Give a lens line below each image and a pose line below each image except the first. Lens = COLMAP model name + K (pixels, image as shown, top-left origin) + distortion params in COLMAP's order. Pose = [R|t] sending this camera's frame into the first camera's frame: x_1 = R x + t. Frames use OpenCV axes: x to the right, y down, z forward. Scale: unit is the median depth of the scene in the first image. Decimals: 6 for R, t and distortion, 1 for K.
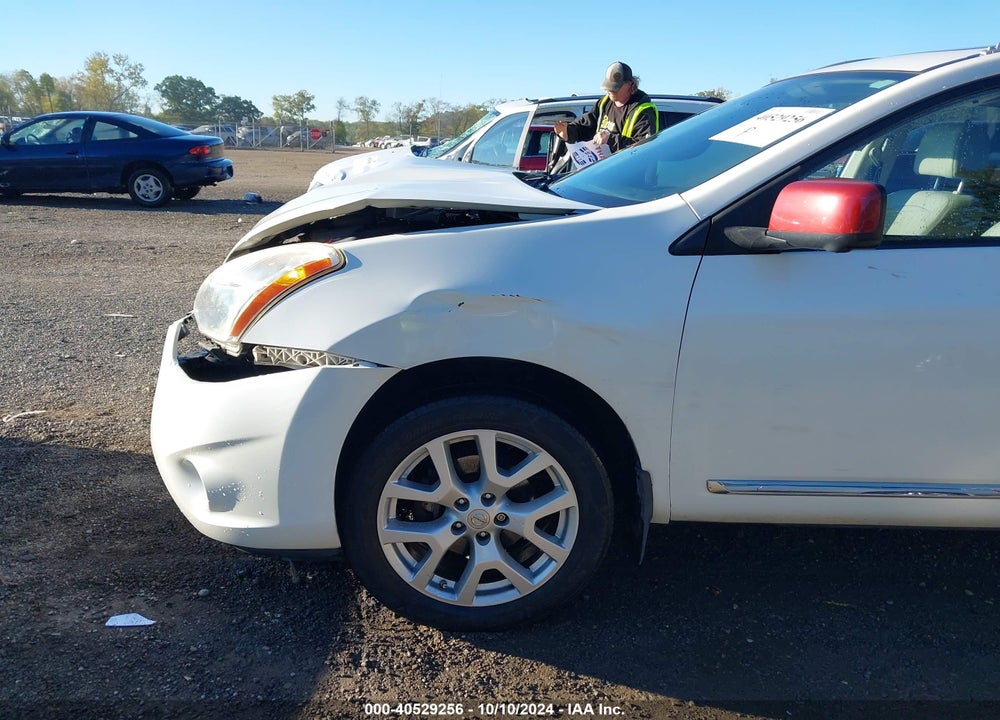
lens RADIAL K [[775.6, 0, 497.1], [0, 775.6, 365.2], [0, 0, 1]] dist [0.013151, -0.015365]
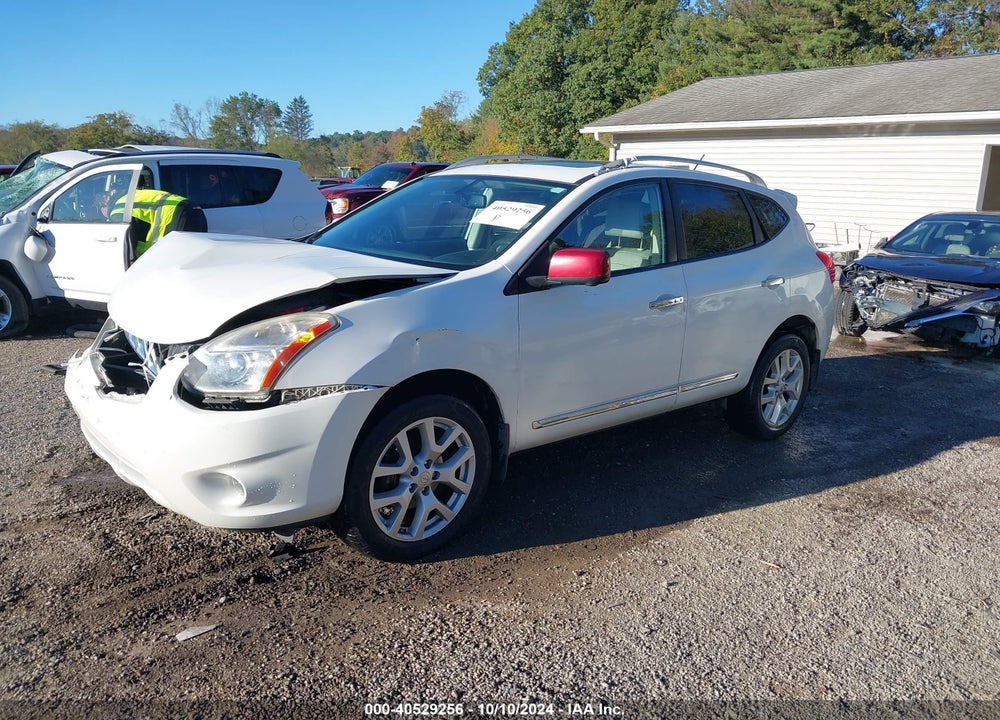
lens RADIAL K [[775.6, 0, 508.2], [0, 775.6, 361.0], [0, 0, 1]] dist [0.013151, -0.015365]
pose [[0.771605, -0.154167, 0.617137, -0.804050], [0.176475, 0.983983, 0.025163, -0.038223], [-0.611132, 0.089494, 0.786453, -0.323427]]
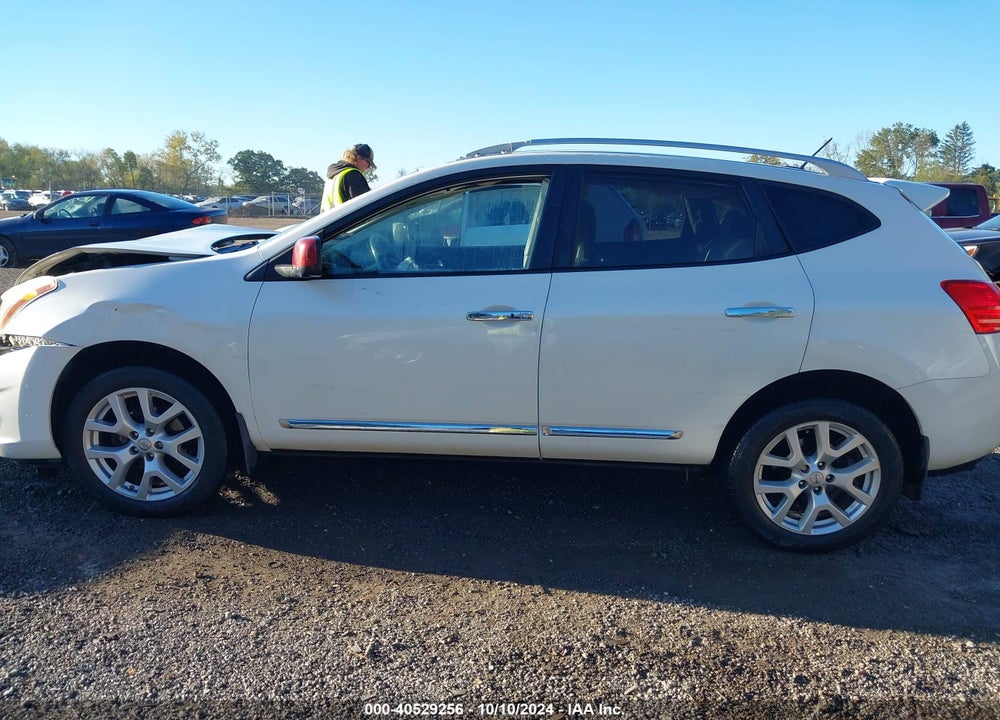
lens RADIAL K [[775.6, 0, 479.1], [0, 775.6, 364.6], [0, 0, 1]] dist [0.013151, -0.015365]
pose [[0.995752, 0.001169, -0.092068, 0.828438], [-0.008460, 0.996851, -0.078849, 0.154883], [0.091686, 0.079293, 0.992626, -0.572729]]
